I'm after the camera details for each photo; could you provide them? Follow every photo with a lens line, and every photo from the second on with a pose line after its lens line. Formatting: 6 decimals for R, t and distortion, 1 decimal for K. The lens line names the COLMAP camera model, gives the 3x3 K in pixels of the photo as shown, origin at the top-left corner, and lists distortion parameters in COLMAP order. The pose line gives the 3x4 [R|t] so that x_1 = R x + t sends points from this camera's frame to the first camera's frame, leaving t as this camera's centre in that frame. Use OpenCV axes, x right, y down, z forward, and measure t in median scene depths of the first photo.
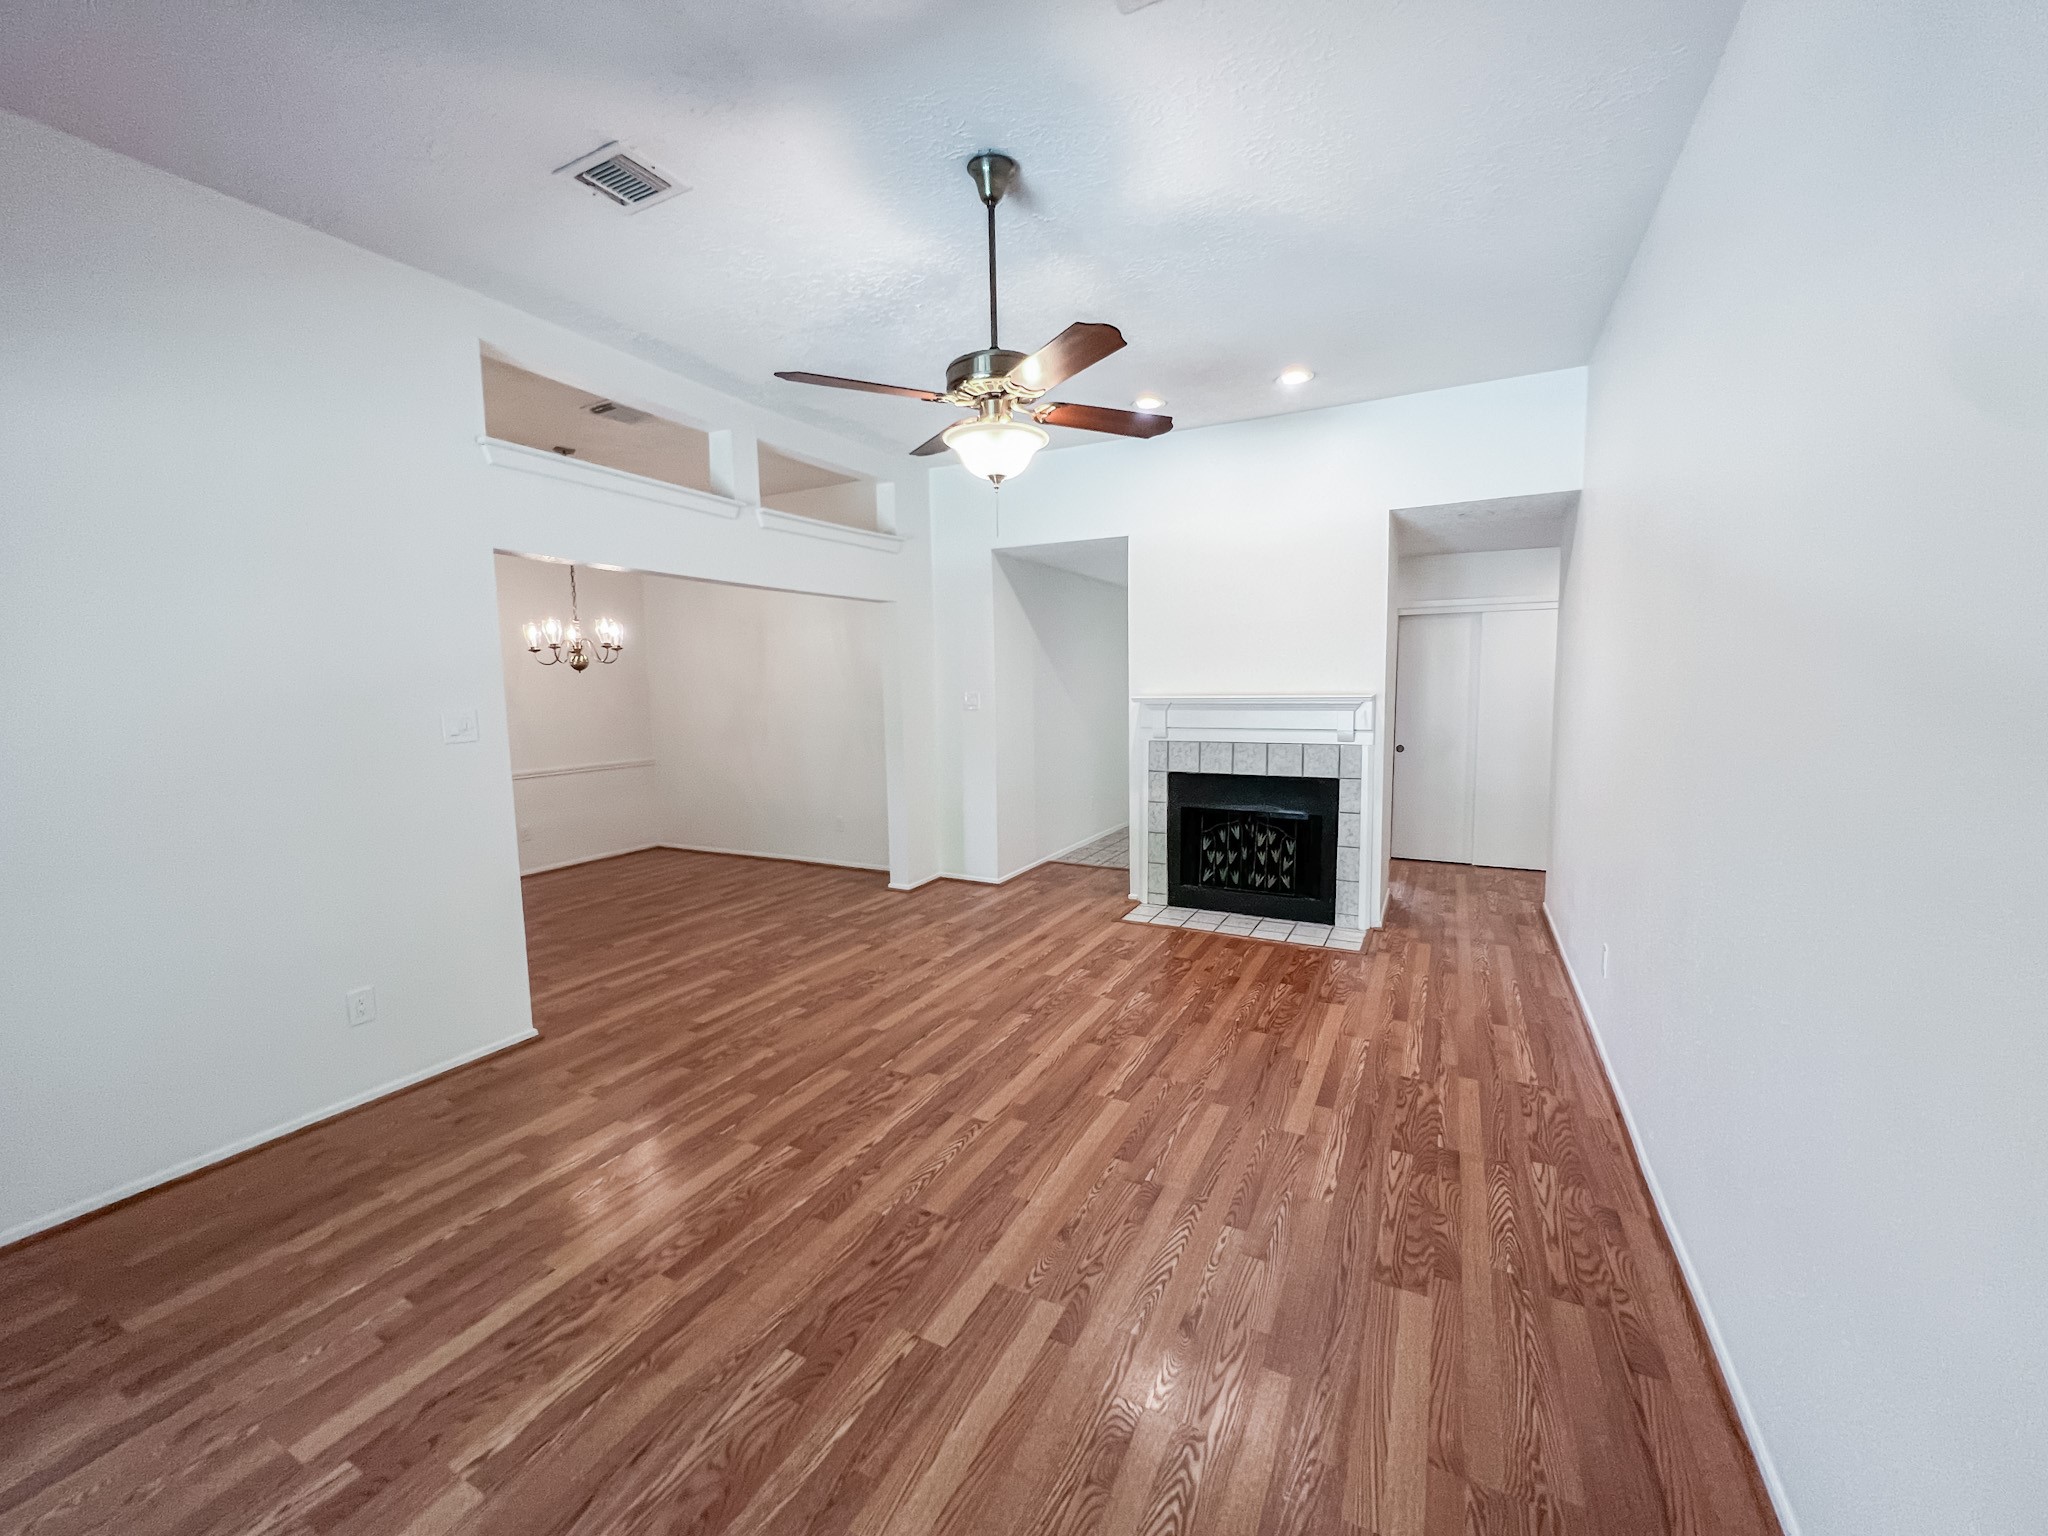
lens RADIAL K [[826.9, 0, 1017.9], [0, 826.9, 766.8], [0, 0, 1]] dist [0.001005, -0.000049]
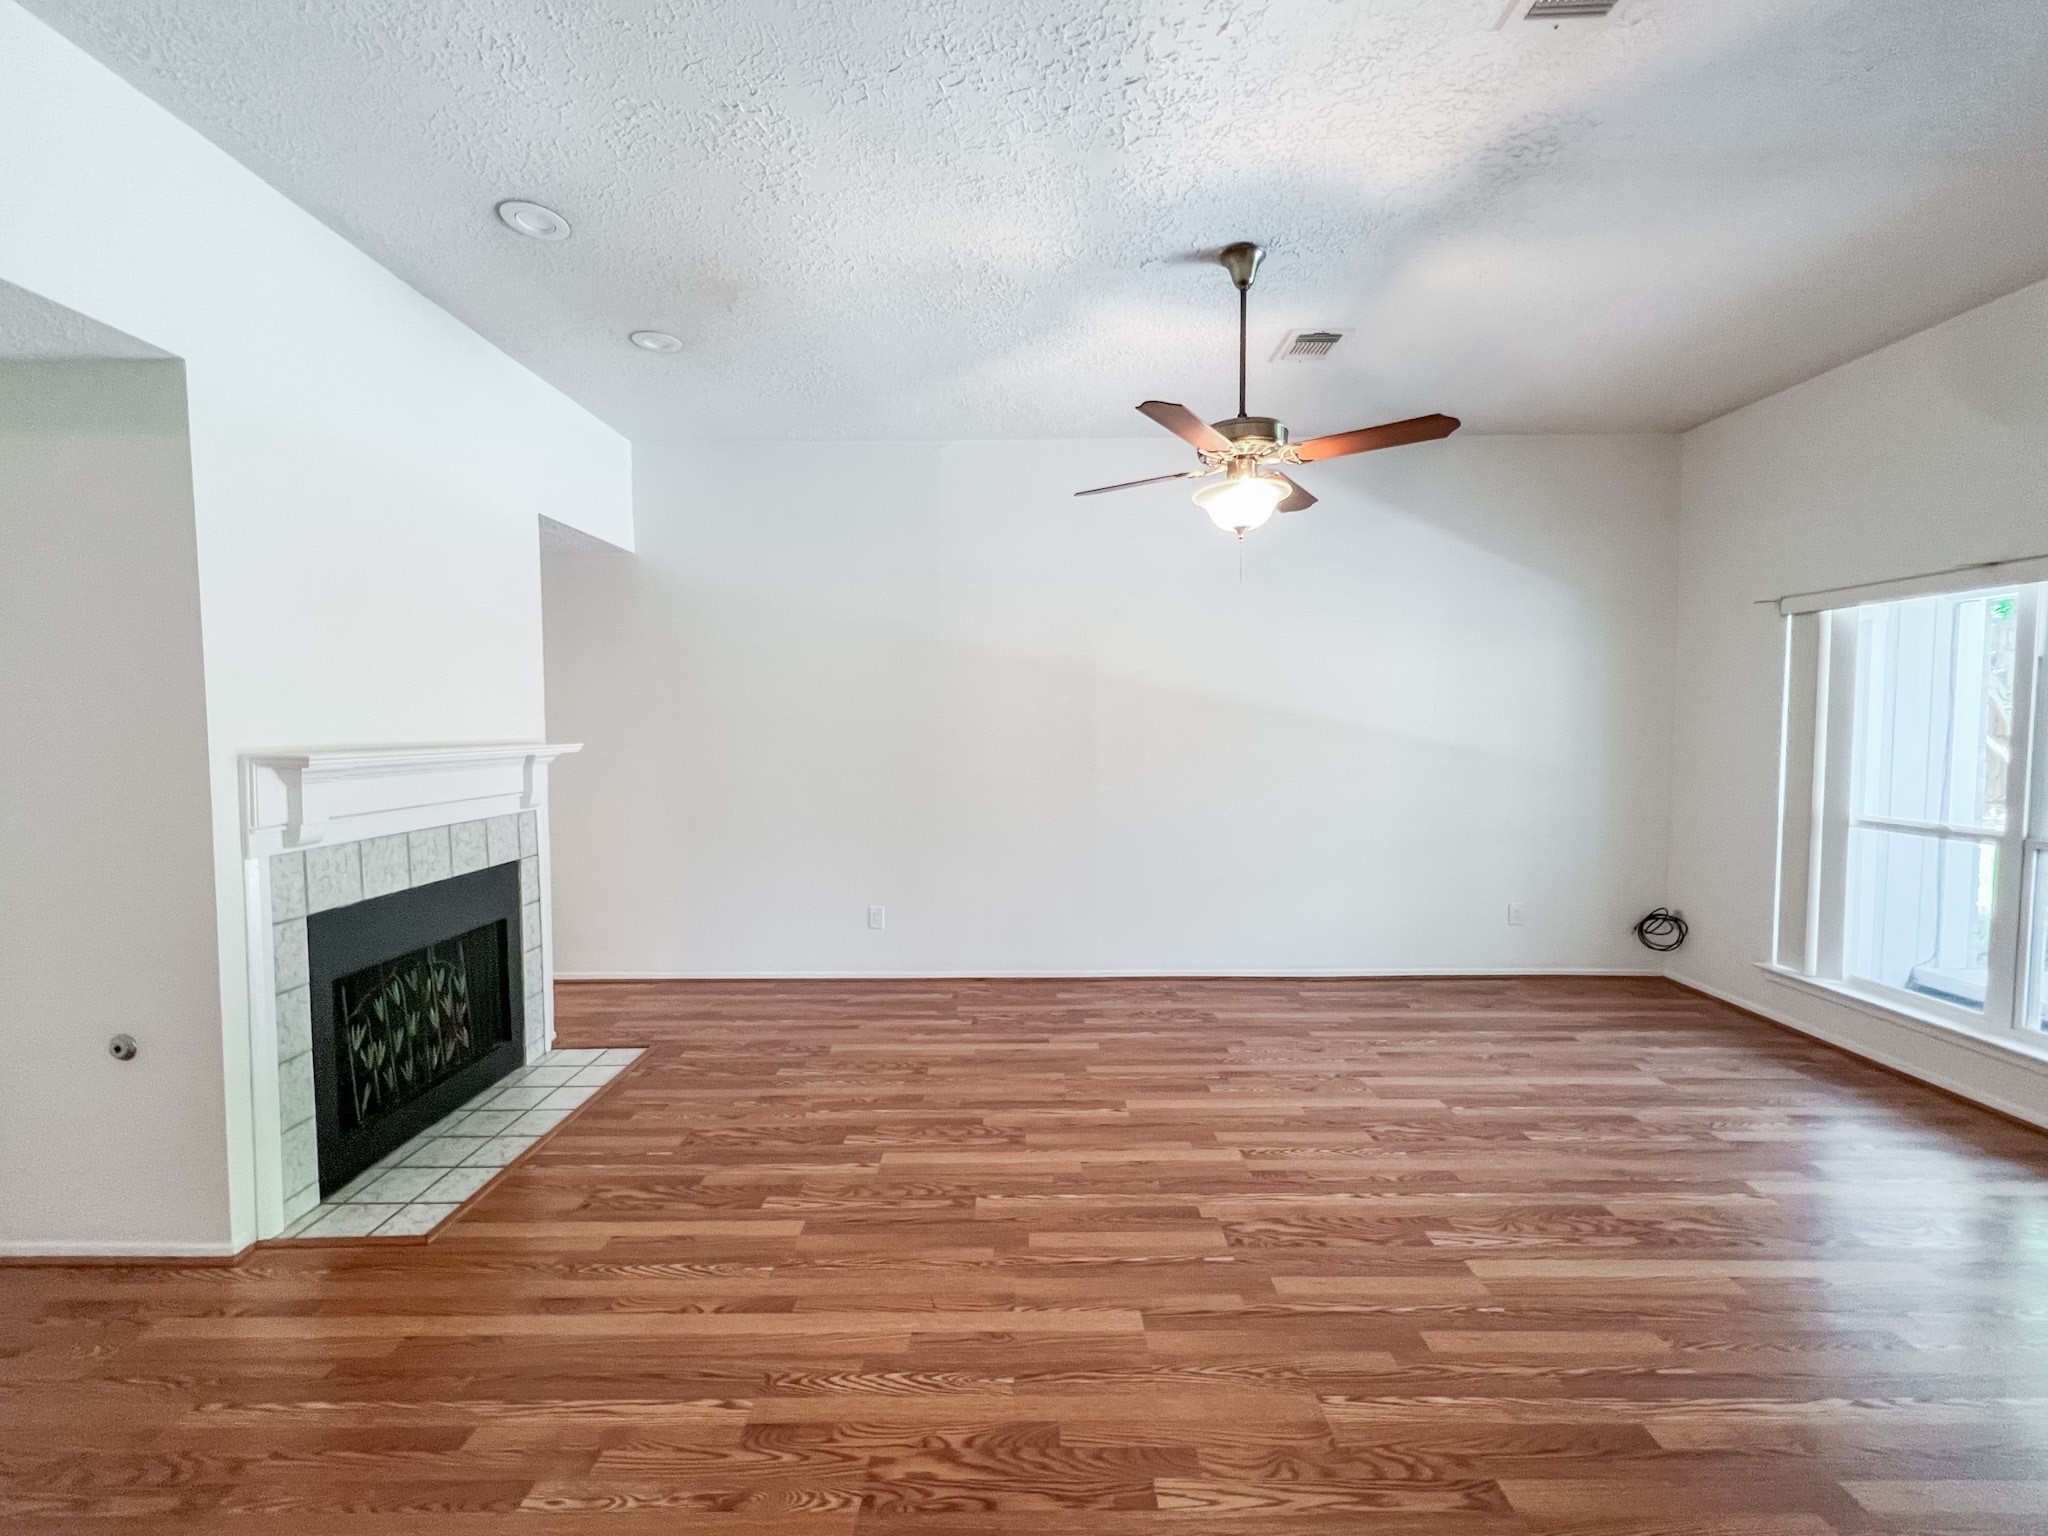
lens RADIAL K [[826.9, 0, 1017.9], [0, 826.9, 766.8], [0, 0, 1]] dist [0.001005, -0.000049]
pose [[-0.456352, -0.028499, 0.889343, -0.649742], [0.103685, 0.990975, 0.084960, -0.118800], [-0.883738, 0.130983, -0.449278, 1.331977]]
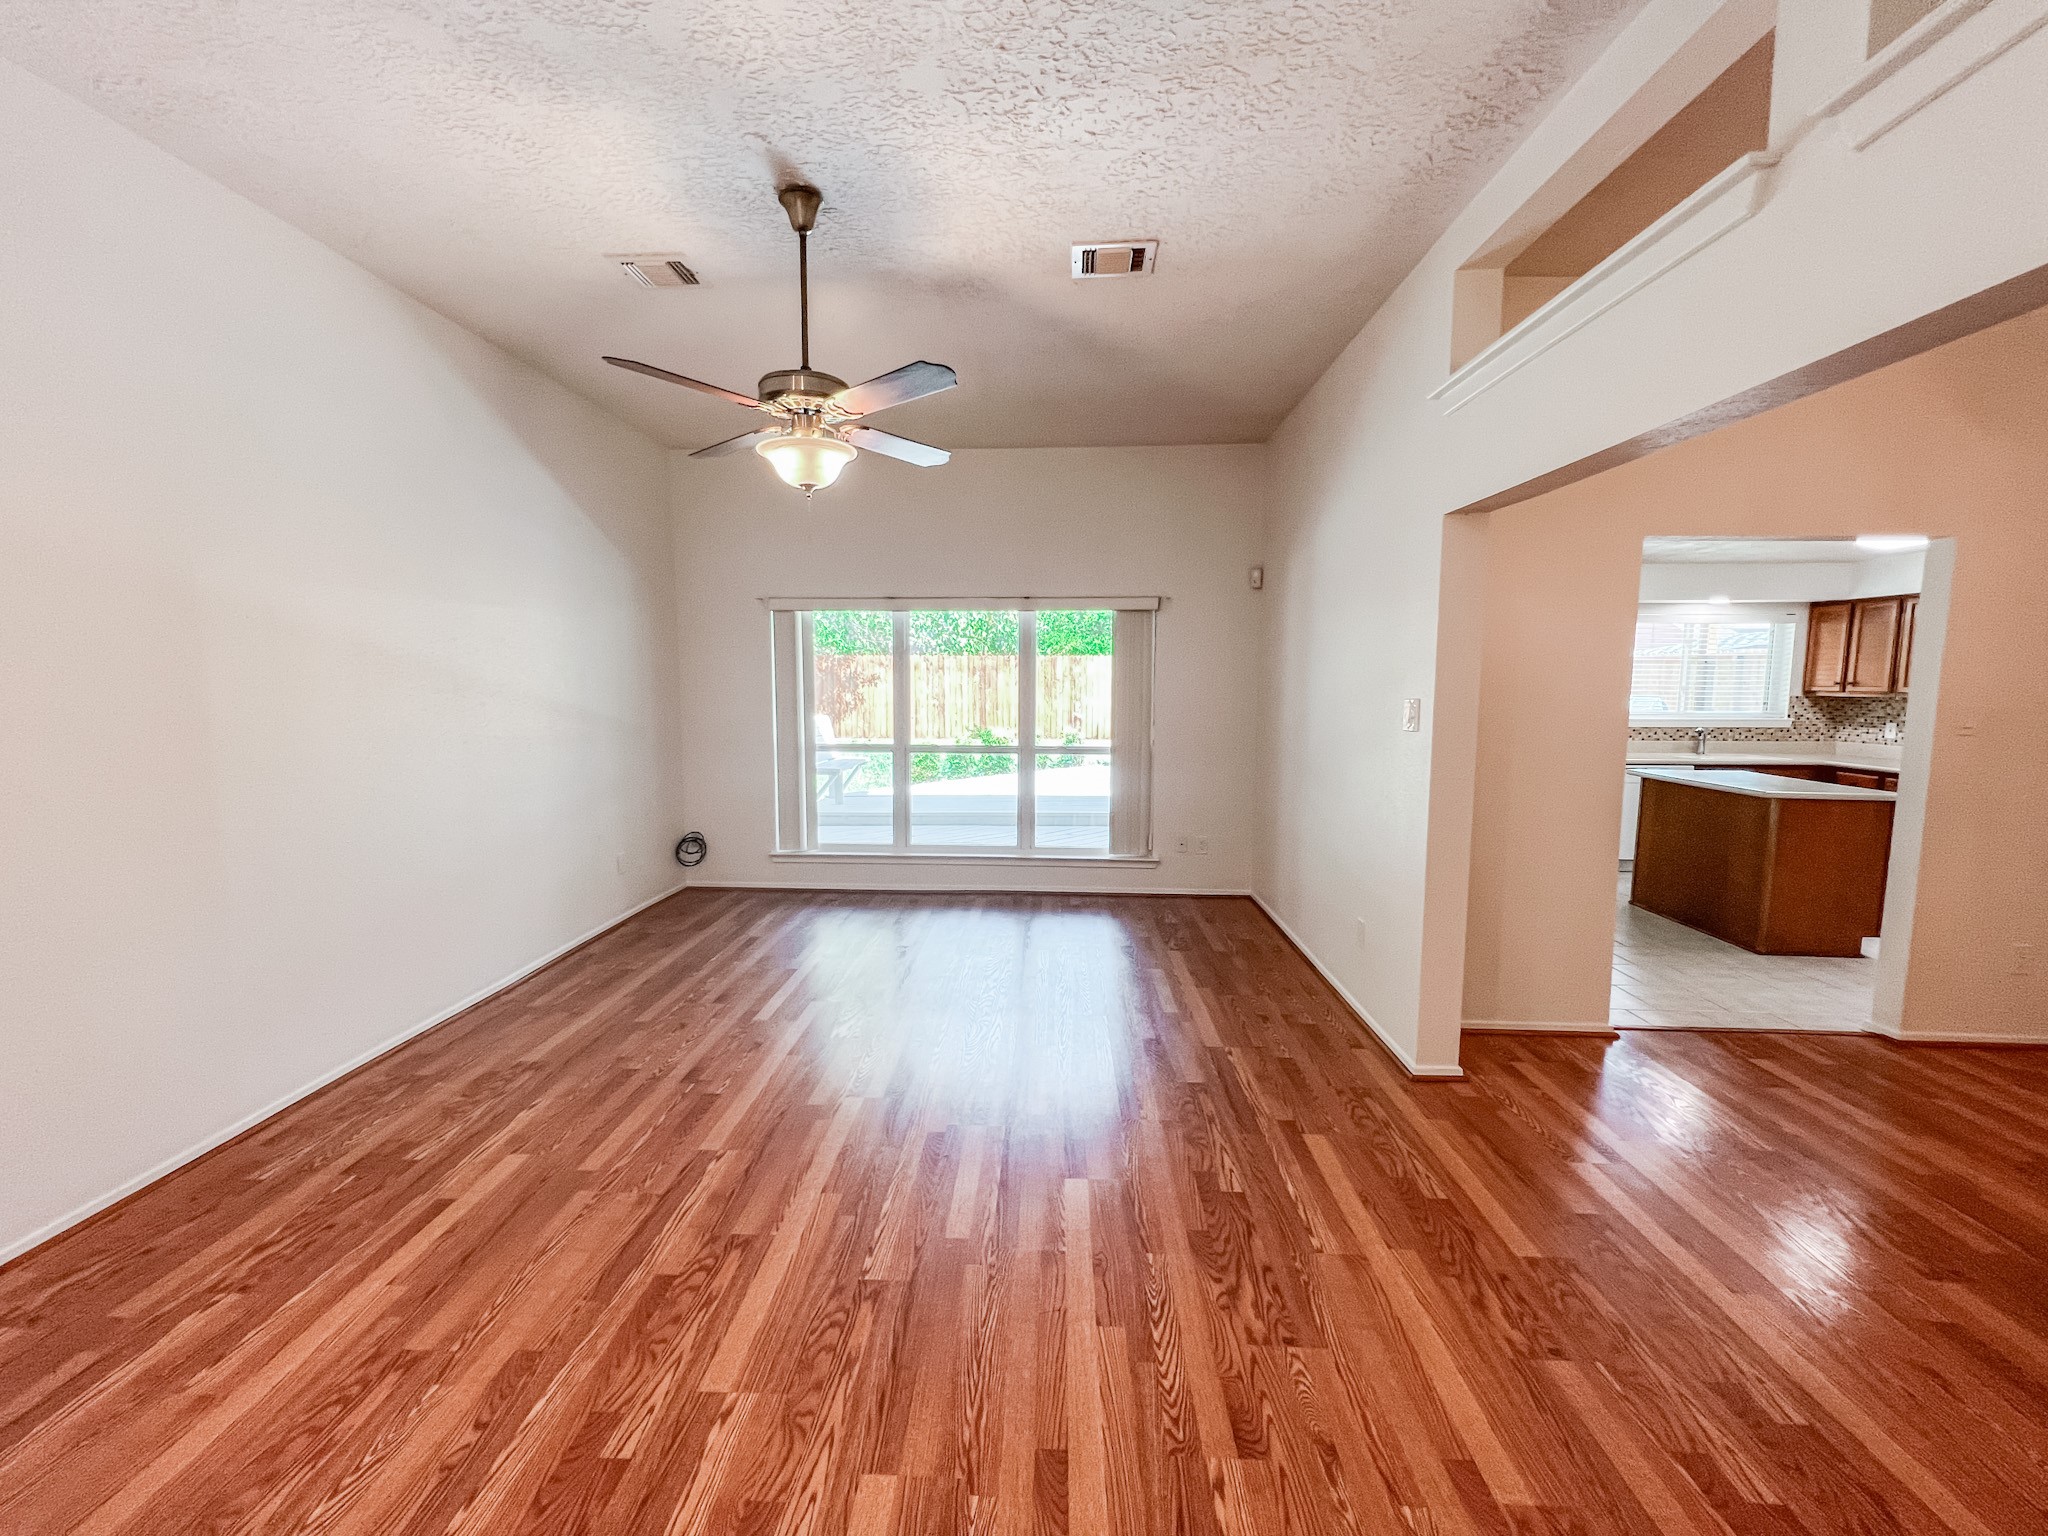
lens RADIAL K [[826.9, 0, 1017.9], [0, 826.9, 766.8], [0, 0, 1]] dist [0.001005, -0.000049]
pose [[-0.907487, 0.058141, -0.416037, 0.145265], [-0.030060, 0.978849, 0.202362, -0.162109], [0.419003, 0.196147, -0.886546, 1.585587]]
